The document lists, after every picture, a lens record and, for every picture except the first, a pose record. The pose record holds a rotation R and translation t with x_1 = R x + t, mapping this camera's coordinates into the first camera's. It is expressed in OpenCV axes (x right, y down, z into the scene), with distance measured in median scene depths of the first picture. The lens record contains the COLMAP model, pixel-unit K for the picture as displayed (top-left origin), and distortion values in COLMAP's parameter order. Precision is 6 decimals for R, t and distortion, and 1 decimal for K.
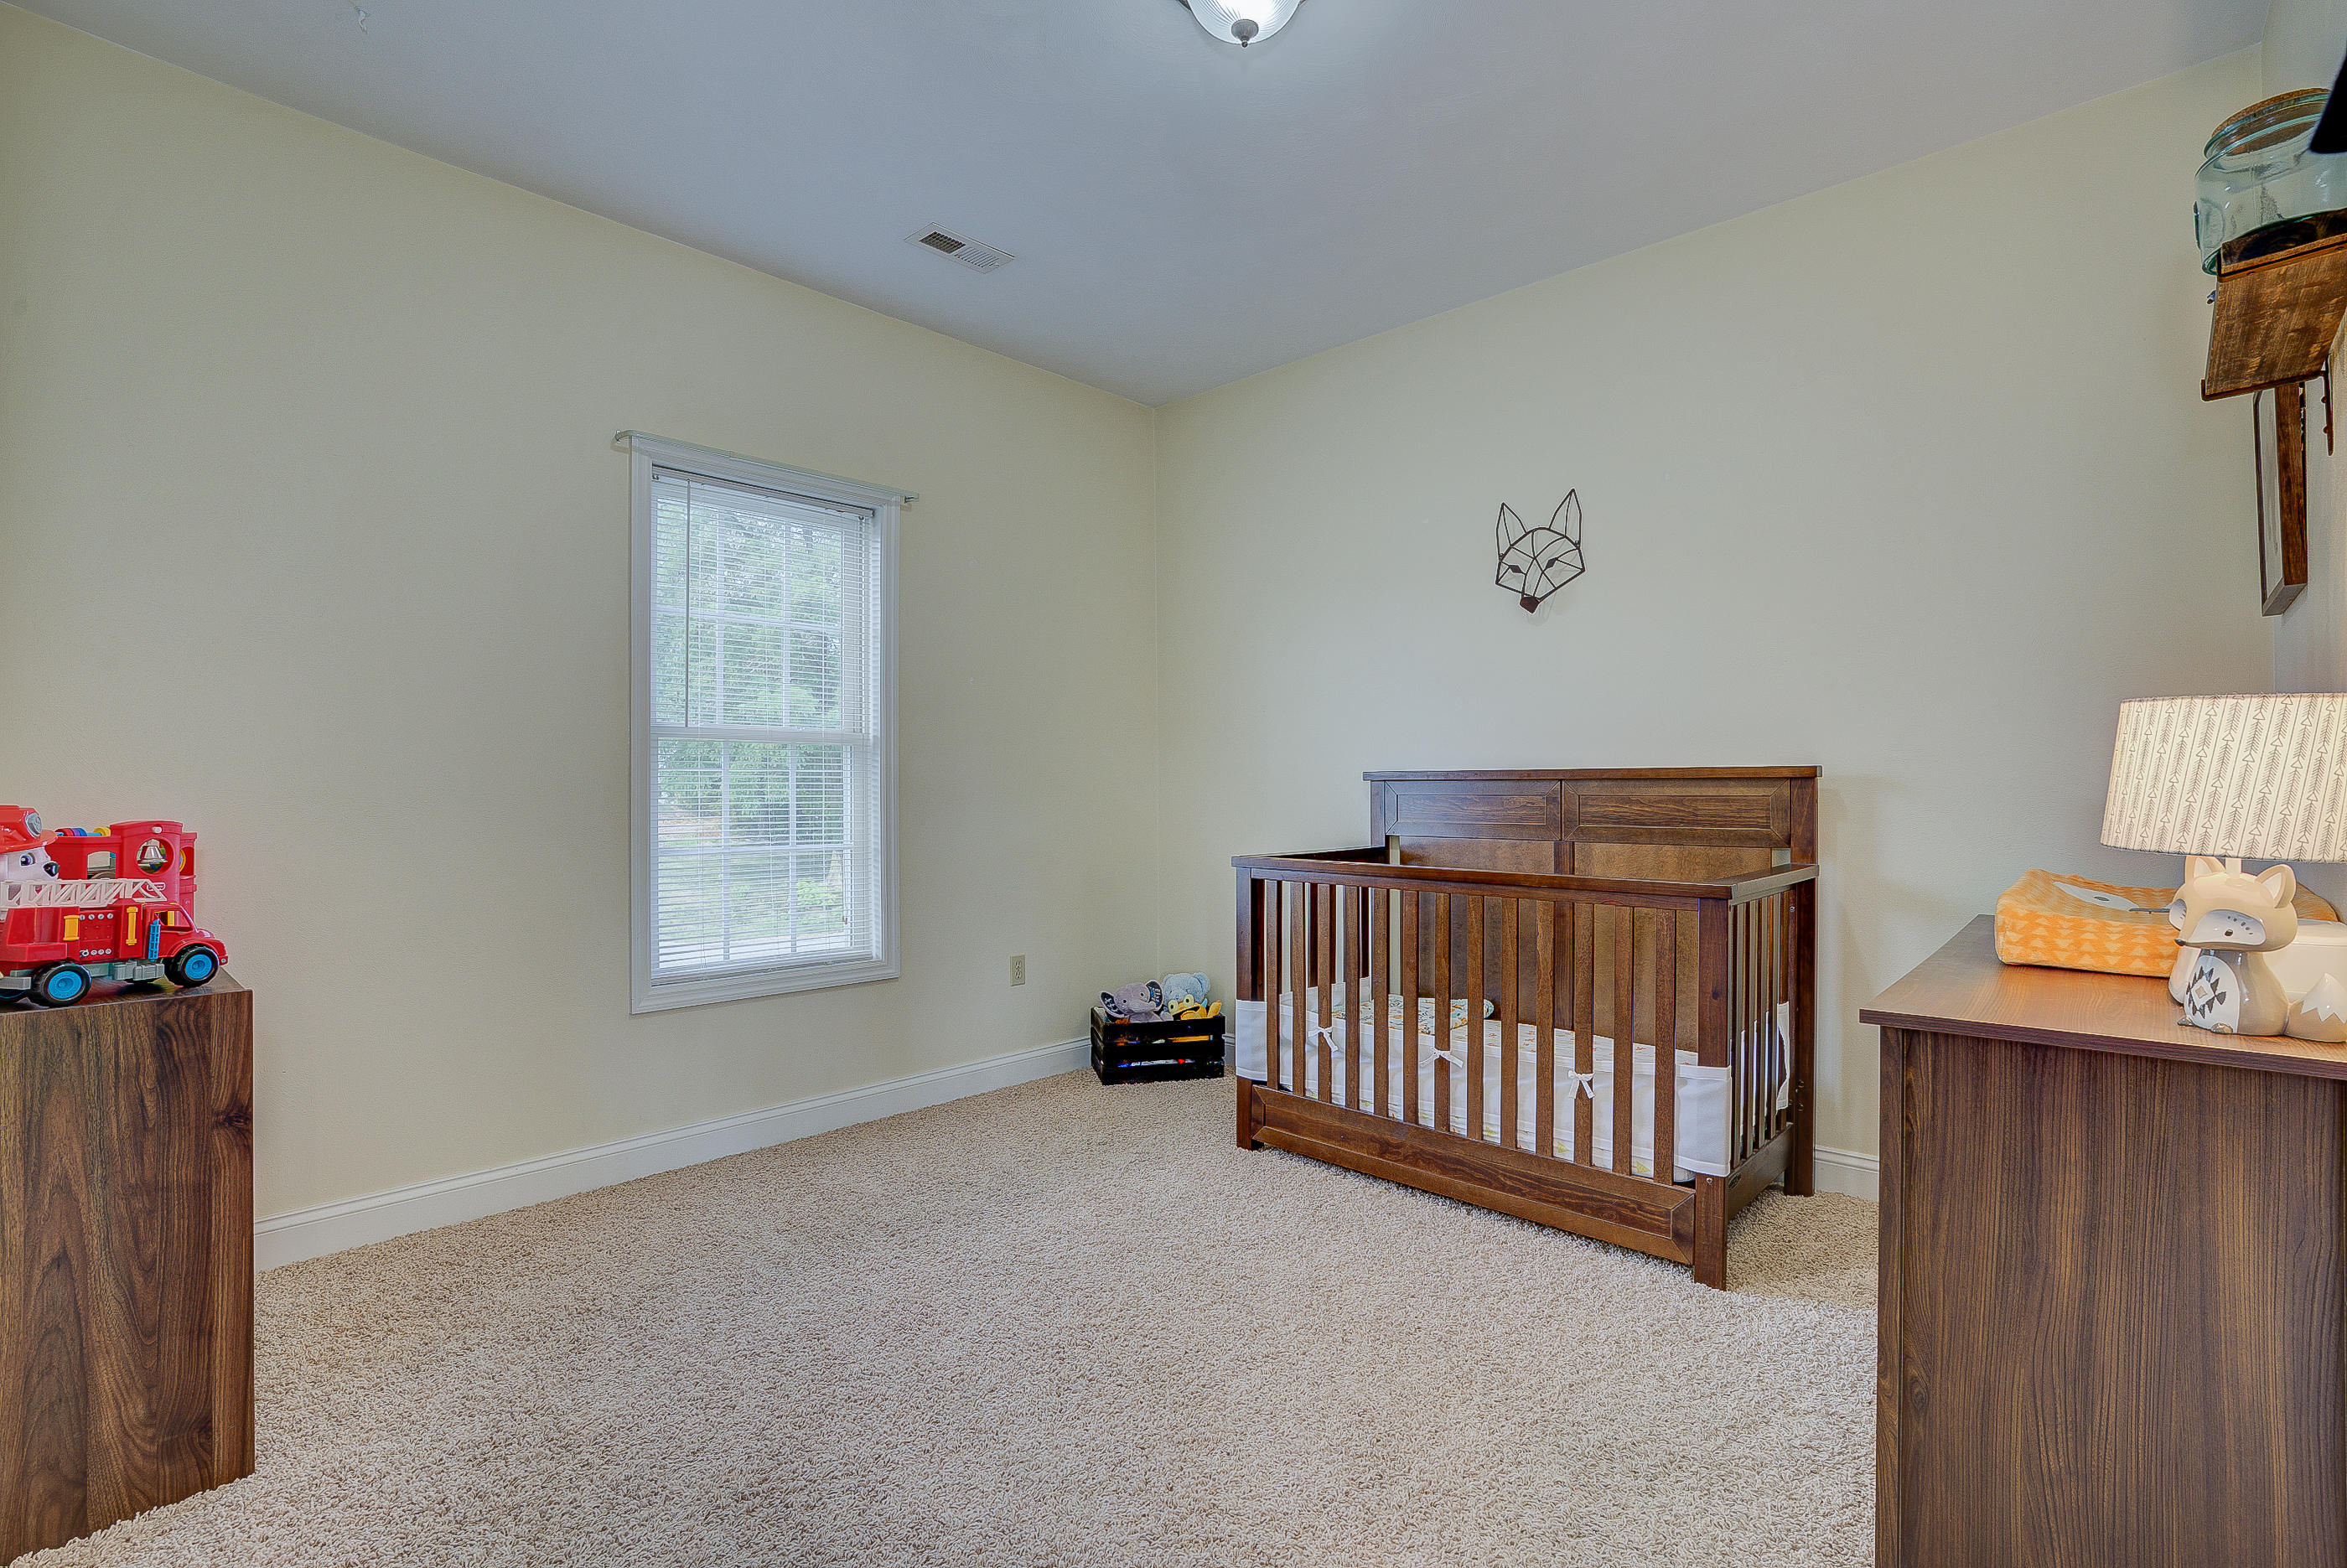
lens RADIAL K [[1097.1, 0, 1185.3], [0, 1097.1, 788.5], [0, 0, 1]] dist [-0.067615, 0.030626]
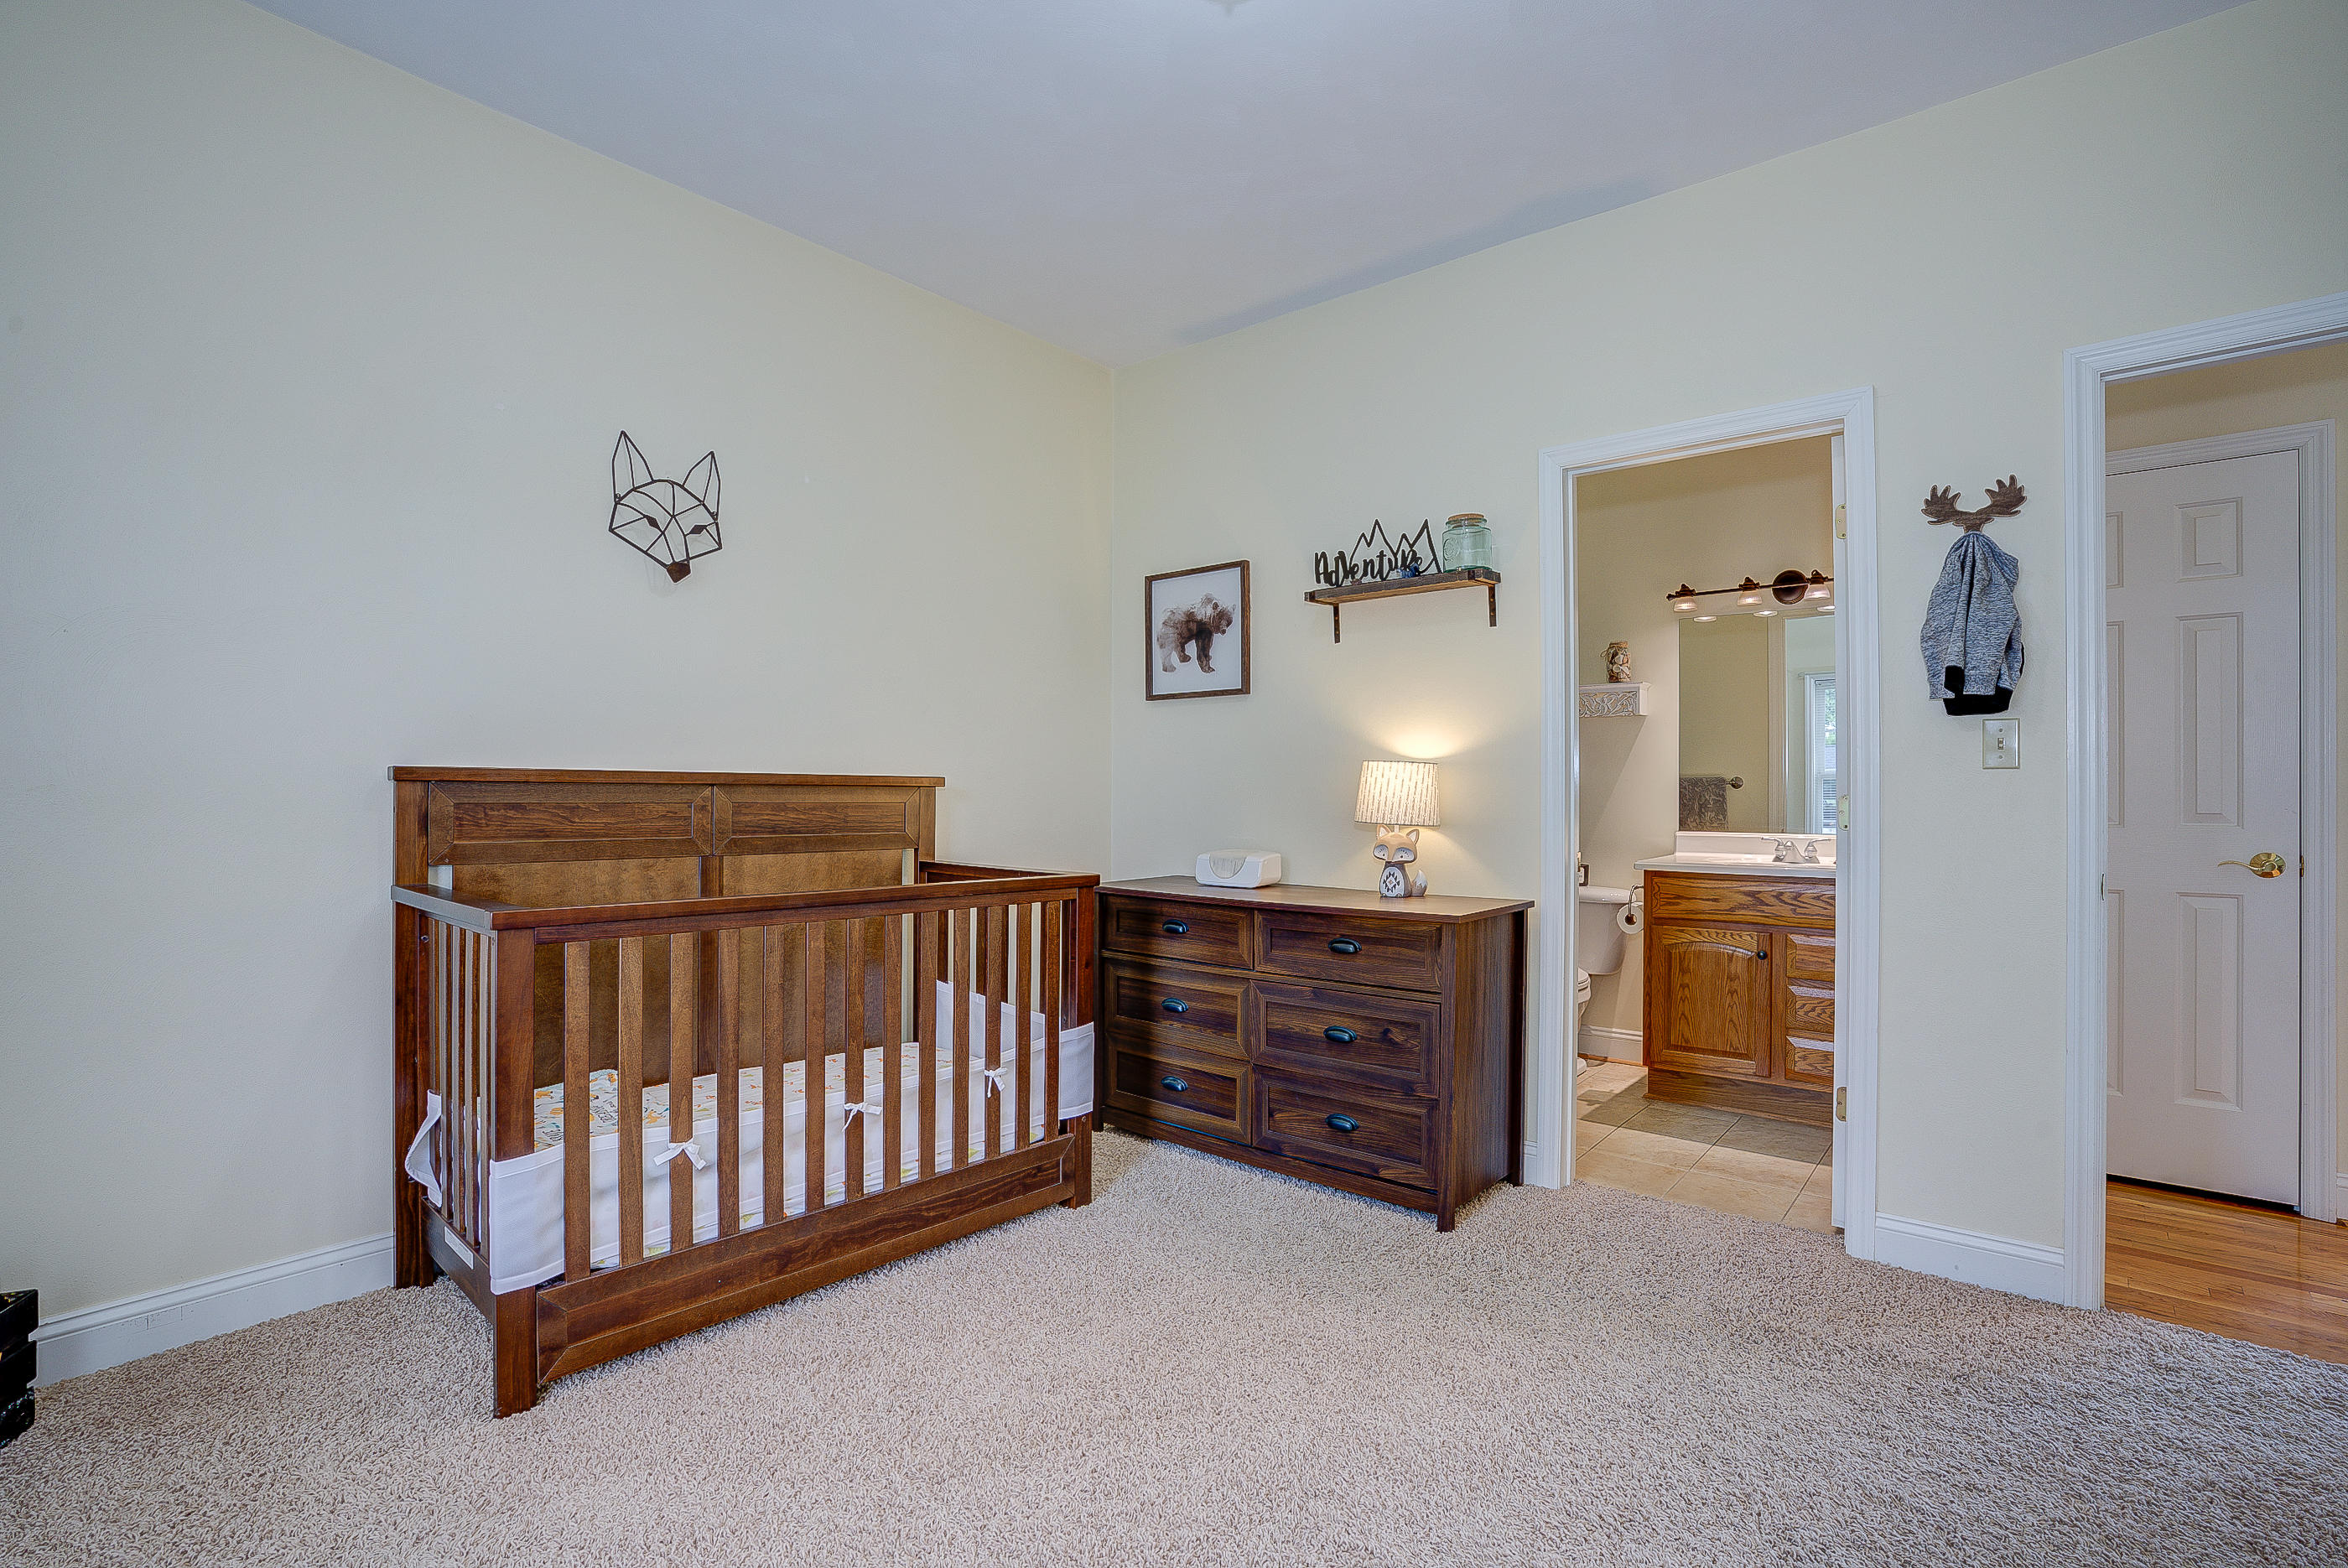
lens RADIAL K [[1097.6, 0, 1185.8], [0, 1097.6, 788.6], [0, 0, 1]] dist [-0.067615, 0.030626]
pose [[-0.055400, 0.009147, 0.998422, -0.570308], [-0.002424, 0.999954, -0.009296, 0.001936], [-0.998461, -0.002935, -0.055375, 0.721518]]
